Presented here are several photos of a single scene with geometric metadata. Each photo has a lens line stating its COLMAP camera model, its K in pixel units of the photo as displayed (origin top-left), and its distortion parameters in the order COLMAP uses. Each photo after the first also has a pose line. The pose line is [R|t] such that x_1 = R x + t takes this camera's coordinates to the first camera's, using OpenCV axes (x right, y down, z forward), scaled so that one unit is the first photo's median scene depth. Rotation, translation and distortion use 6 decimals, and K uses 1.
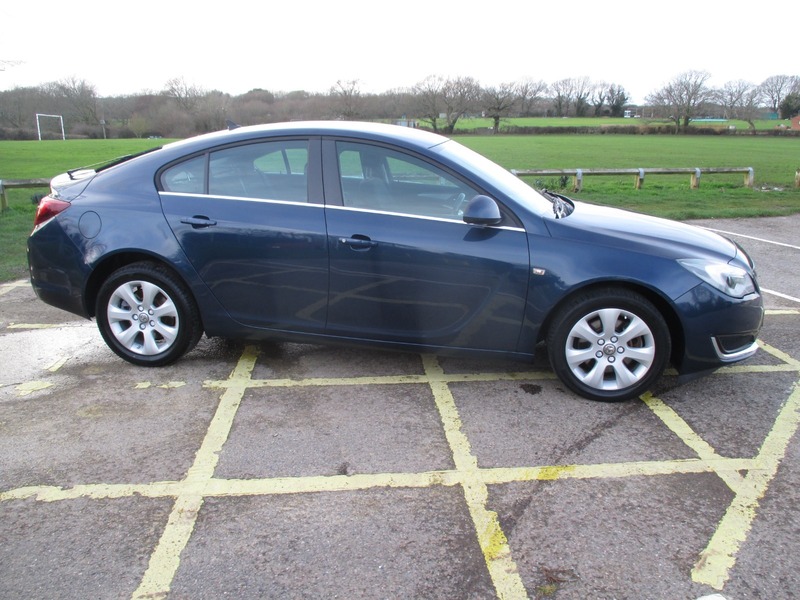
lens RADIAL K [[641.8, 0, 398.5], [0, 641.8, 391.6], [0, 0, 1]] dist [-0.021416, -0.006065]
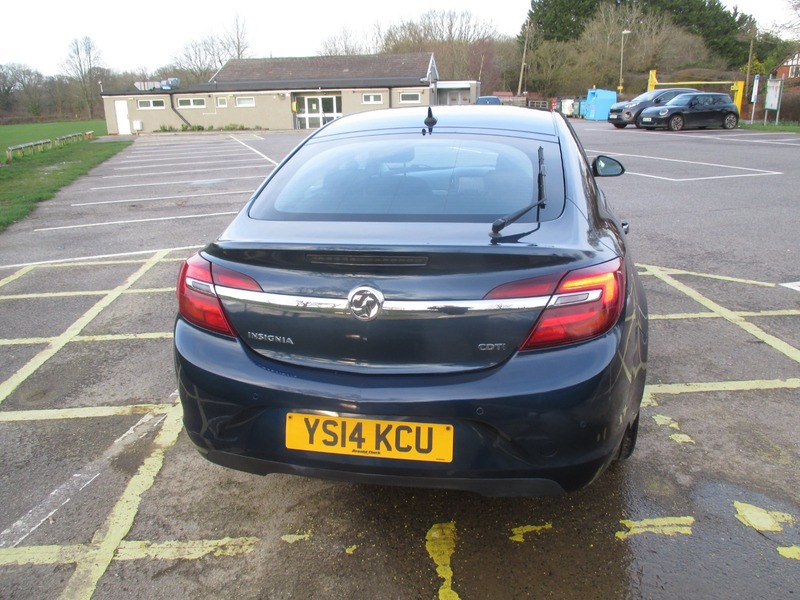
lens RADIAL K [[641.0, 0, 399.4], [0, 641.0, 383.1], [0, 0, 1]] dist [-0.021472, -0.003230]
pose [[0.034223, -0.419827, 0.906959, -1.079888], [0.423496, 0.828080, 0.367334, -0.495277], [-0.905251, 0.371522, 0.206135, 1.108768]]
